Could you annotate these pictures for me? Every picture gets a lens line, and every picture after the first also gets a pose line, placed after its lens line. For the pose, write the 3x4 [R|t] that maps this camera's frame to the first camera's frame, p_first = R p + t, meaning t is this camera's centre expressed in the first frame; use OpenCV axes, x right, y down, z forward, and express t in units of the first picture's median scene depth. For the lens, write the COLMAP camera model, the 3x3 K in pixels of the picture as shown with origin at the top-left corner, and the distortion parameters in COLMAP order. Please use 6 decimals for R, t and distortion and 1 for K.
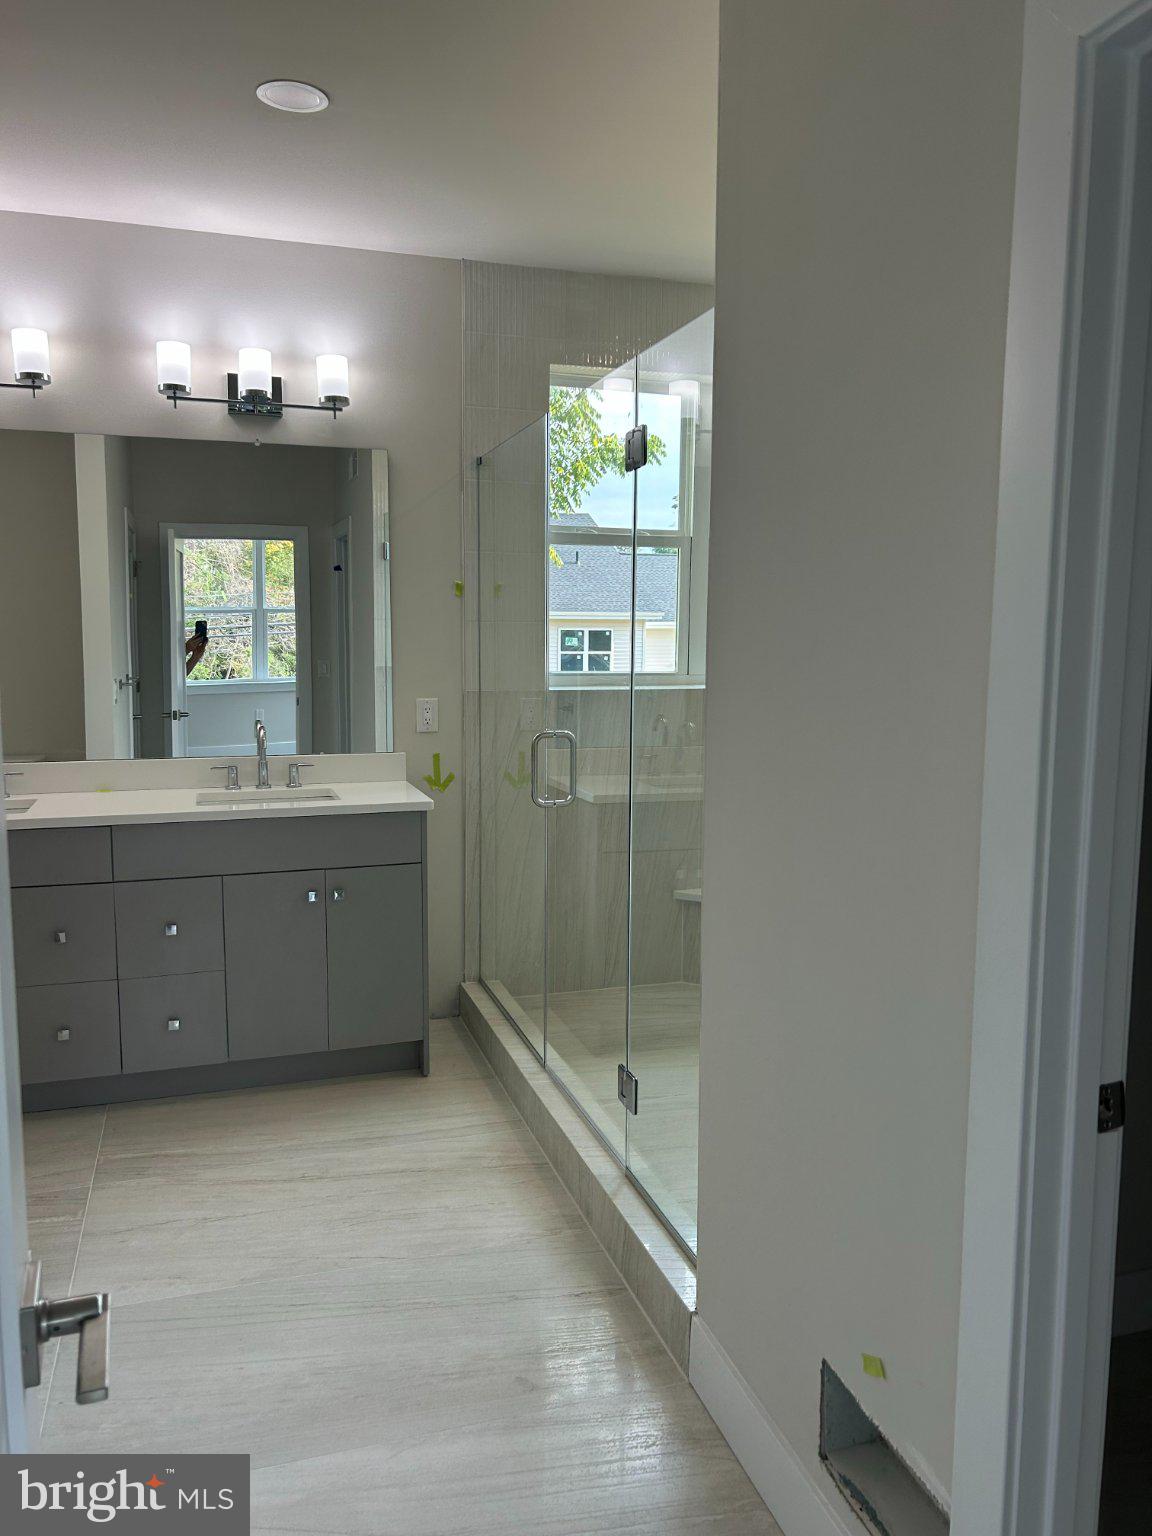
lens RADIAL K [[1150.7, 0, 576.0], [0, 1150.7, 768.0], [0, 0, 1]] dist [0.007296, -0.055424]
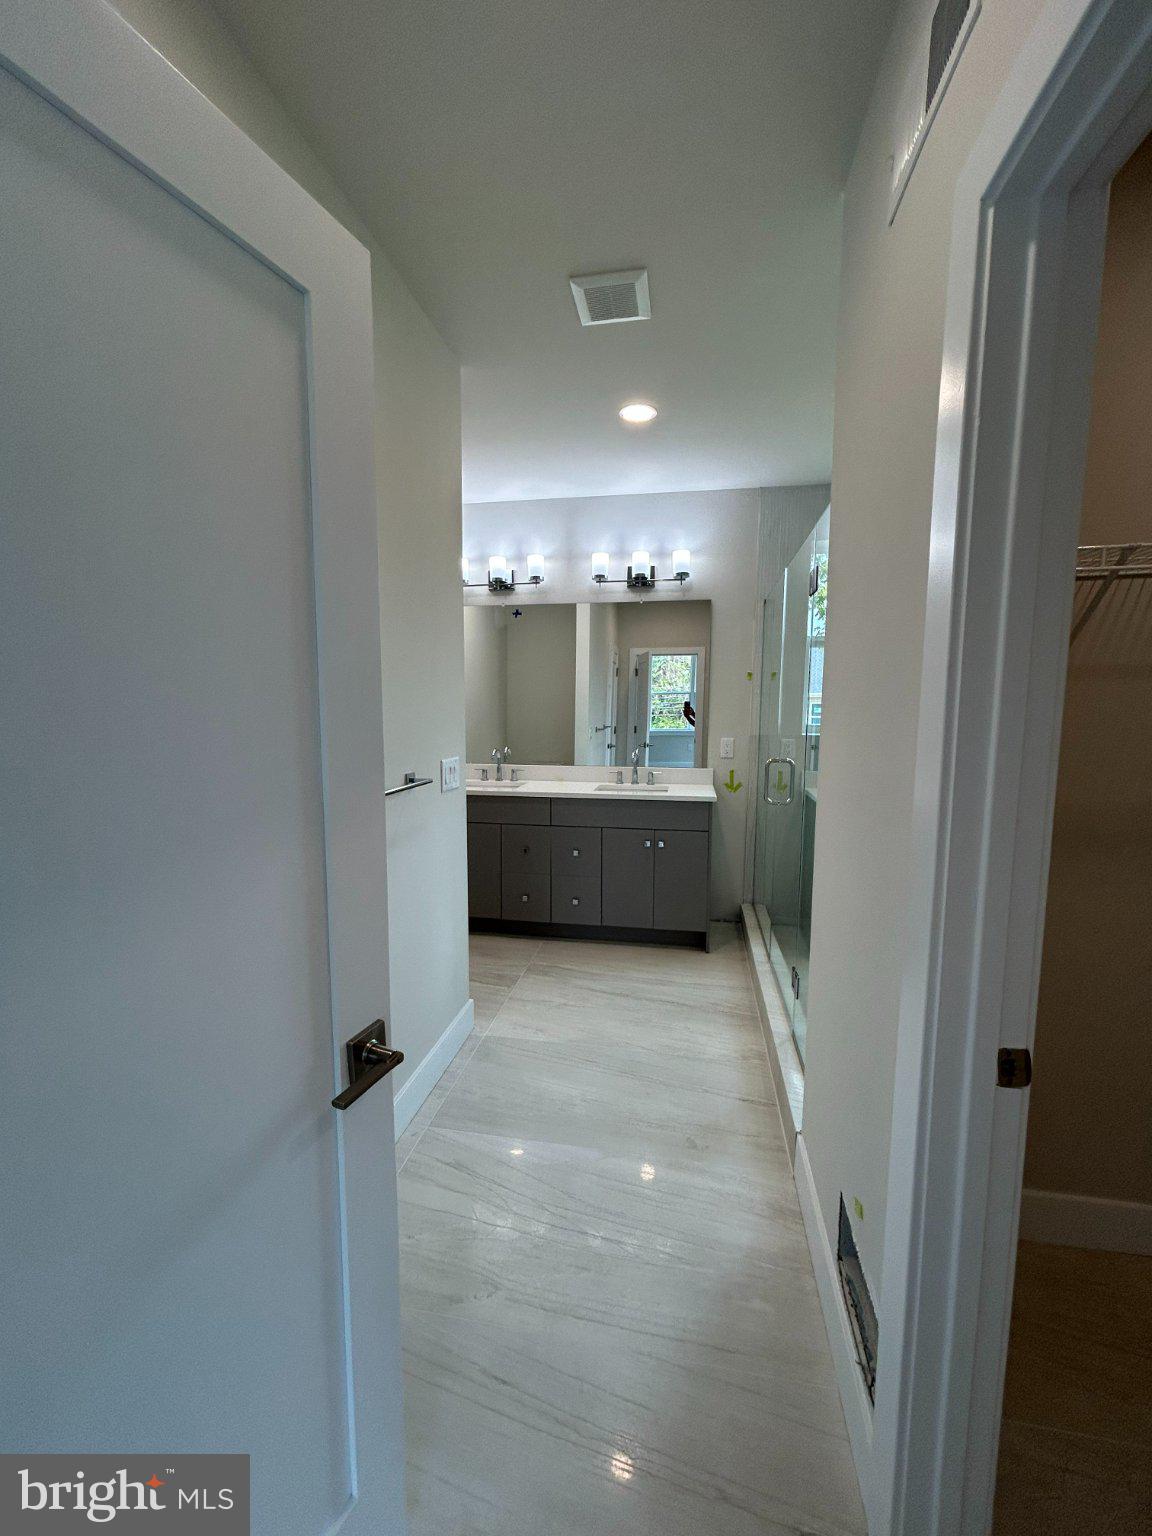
lens RADIAL K [[618.8, 0, 576.0], [0, 618.8, 768.0], [0, 0, 1]] dist [-0.014122, 0.000132]
pose [[0.878429, 0.046630, -0.475592, 0.134632], [-0.054286, 0.998523, -0.002368, -0.001124], [0.474779, 0.027898, 0.879663, 0.068973]]
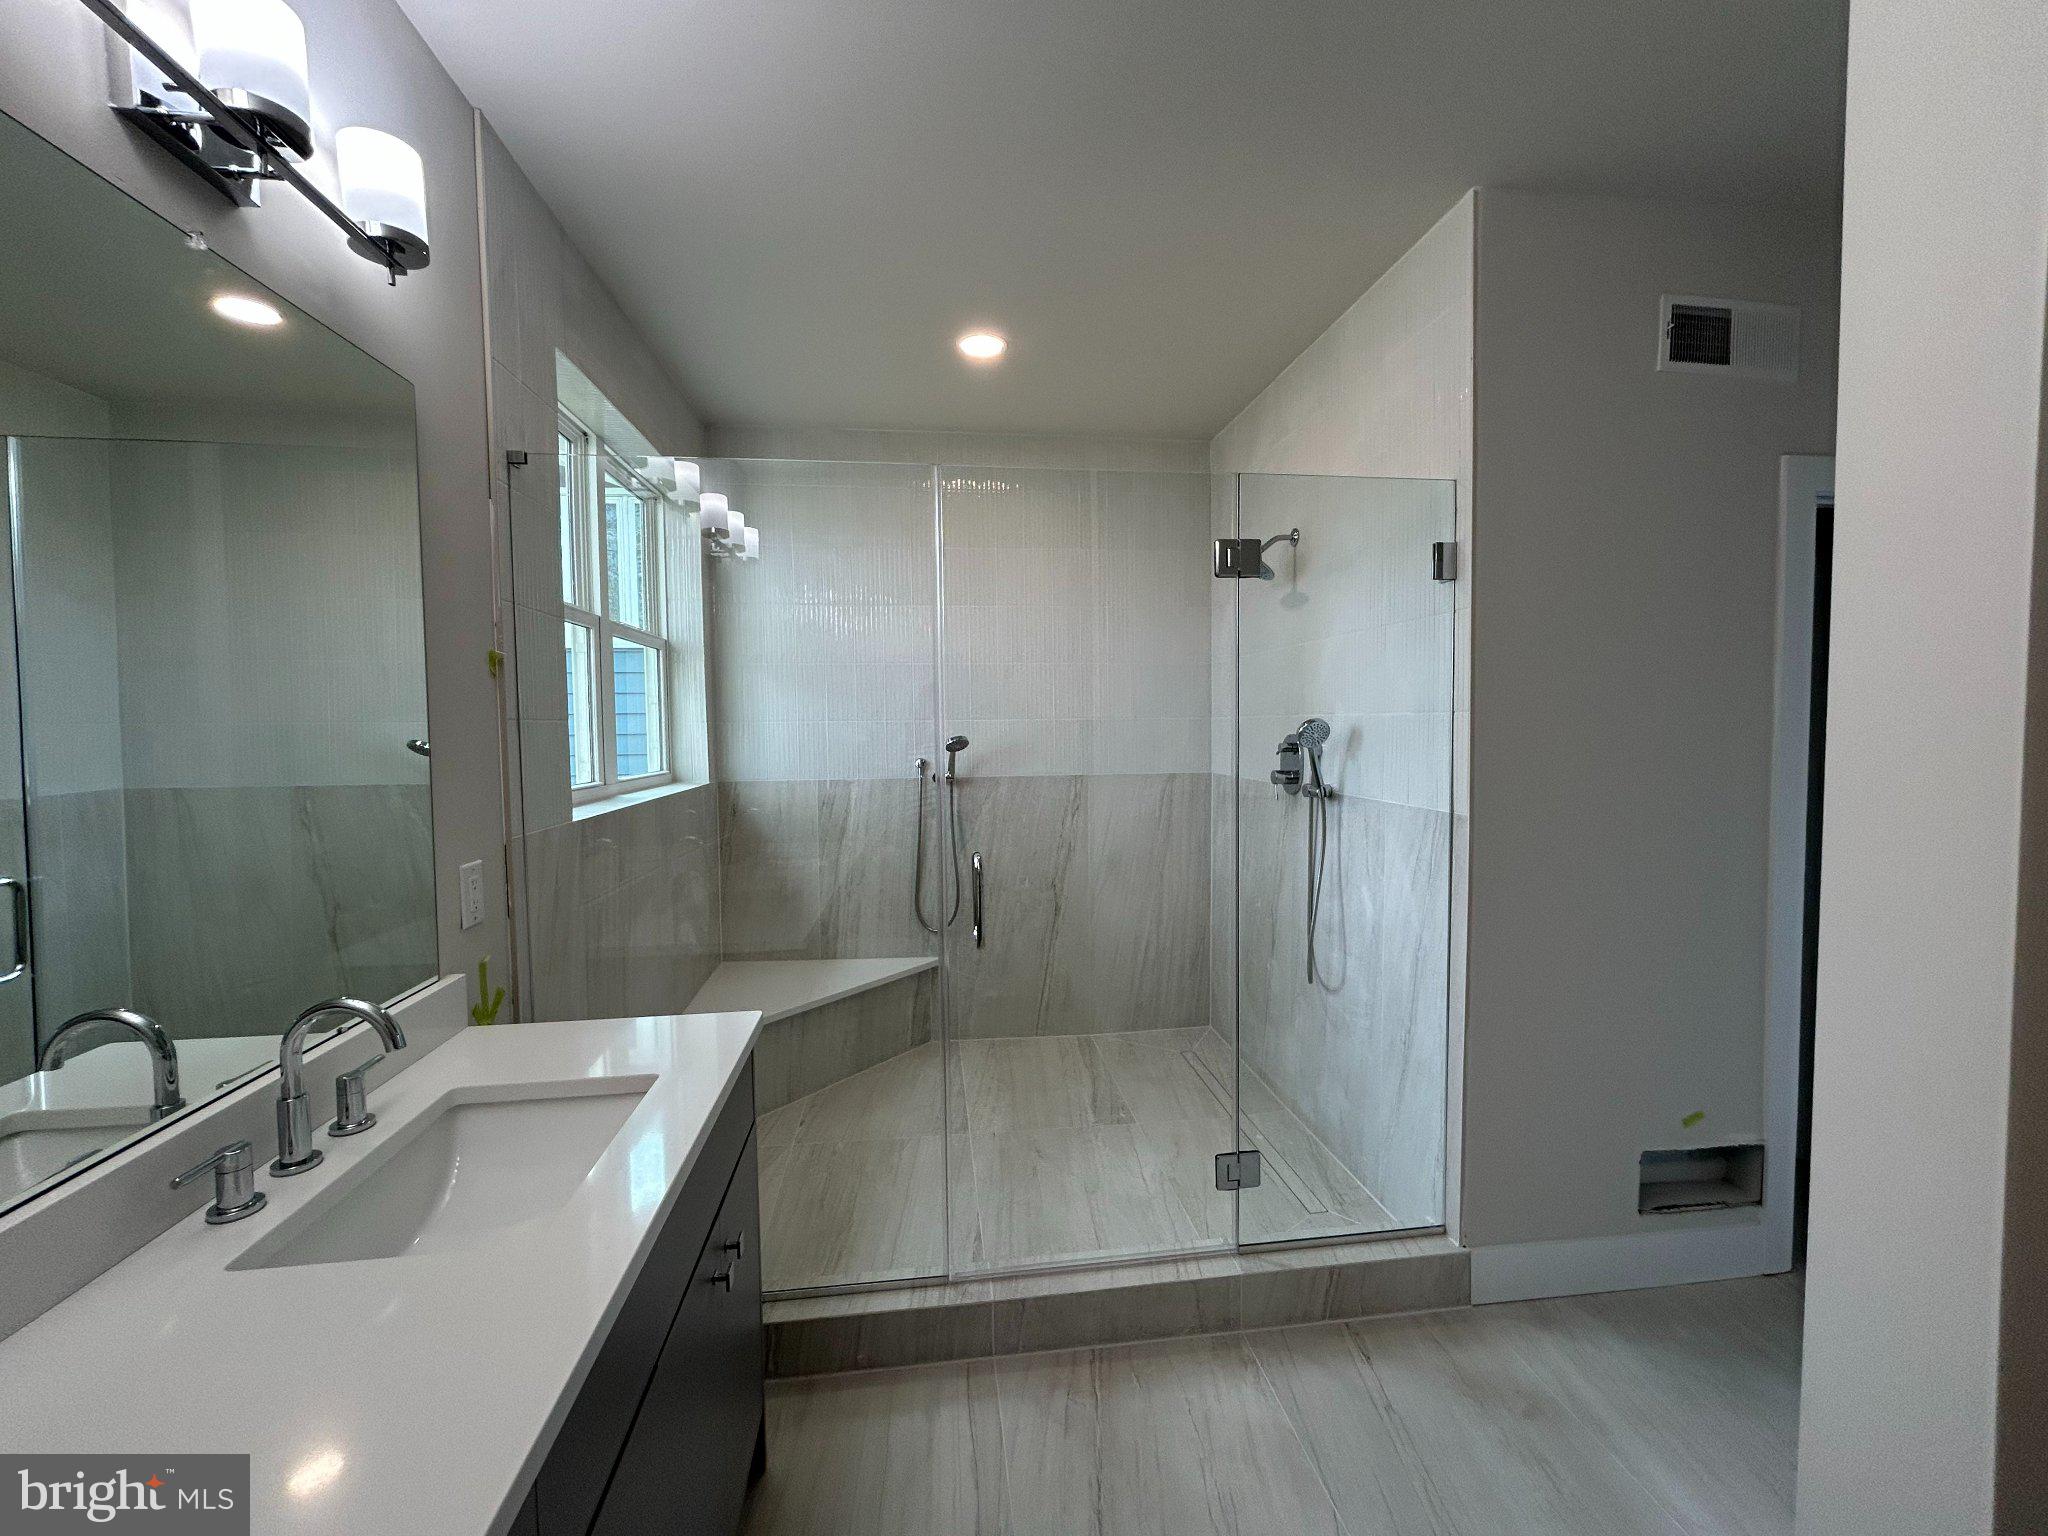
lens RADIAL K [[825.0, 0, 1024.0], [0, 825.0, 768.0], [0, 0, 1]] dist [-0.014122, 0.000132]
pose [[0.182331, -0.059486, 0.981436, -0.526471], [0.128143, 0.991092, 0.036264, -0.097792], [-0.974851, 0.119153, 0.188329, 0.772632]]
